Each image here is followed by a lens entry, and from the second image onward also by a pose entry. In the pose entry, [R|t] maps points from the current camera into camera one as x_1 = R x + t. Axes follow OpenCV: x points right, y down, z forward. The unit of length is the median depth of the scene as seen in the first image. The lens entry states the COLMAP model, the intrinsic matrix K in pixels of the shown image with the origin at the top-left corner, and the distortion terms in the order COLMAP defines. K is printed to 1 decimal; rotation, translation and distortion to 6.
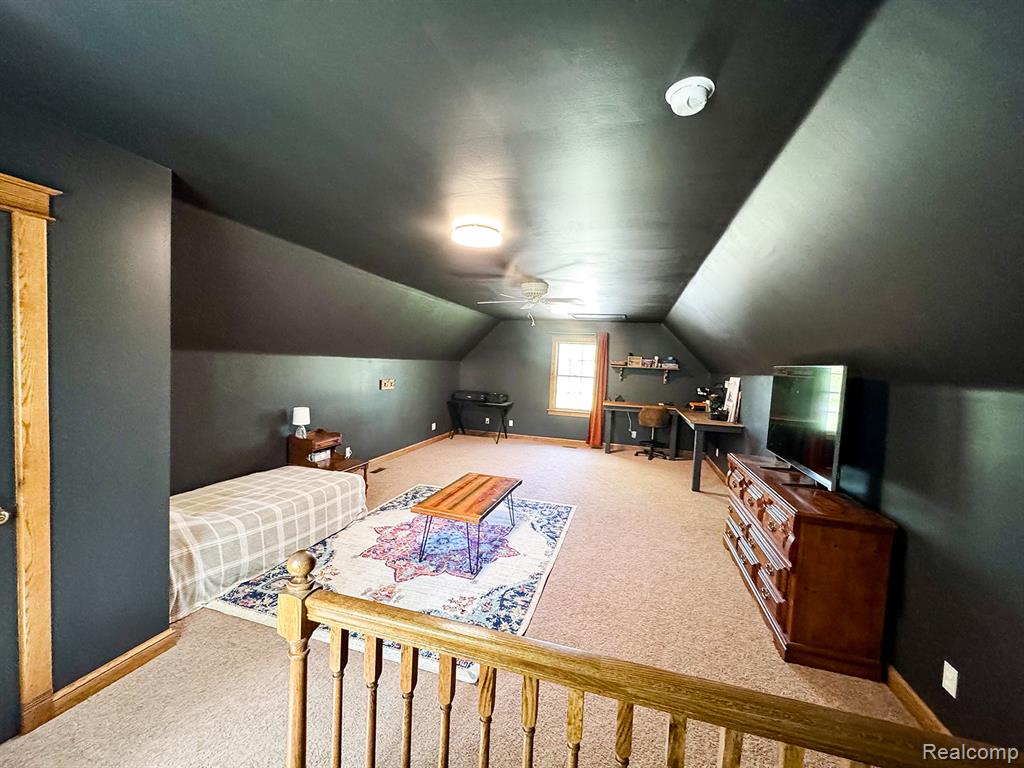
lens RADIAL K [[409.1, 0, 512.0], [0, 409.1, 384.0], [0, 0, 1]] dist [-0.001743, -0.000026]
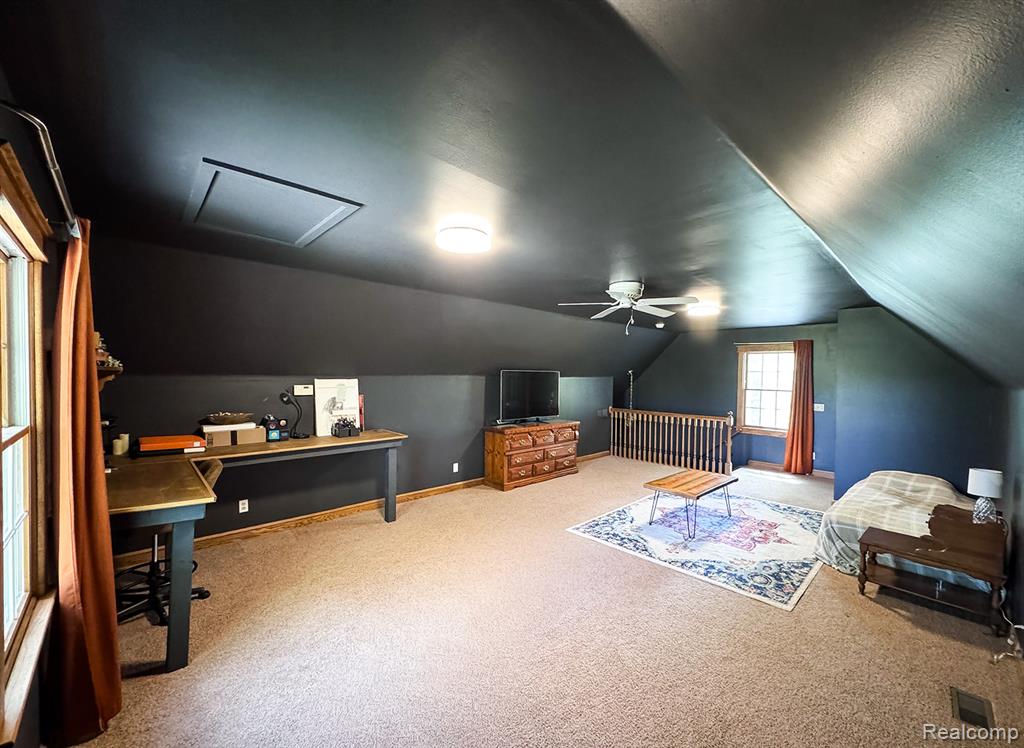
lens RADIAL K [[415.3, 0, 512.0], [0, 415.3, 374.0], [0, 0, 1]] dist [-0.000253, -0.000005]
pose [[-0.864604, -0.062762, 0.498519, -0.196511], [-0.031635, 0.996999, 0.070653, -0.120682], [-0.501458, 0.045317, -0.863995, 2.014919]]
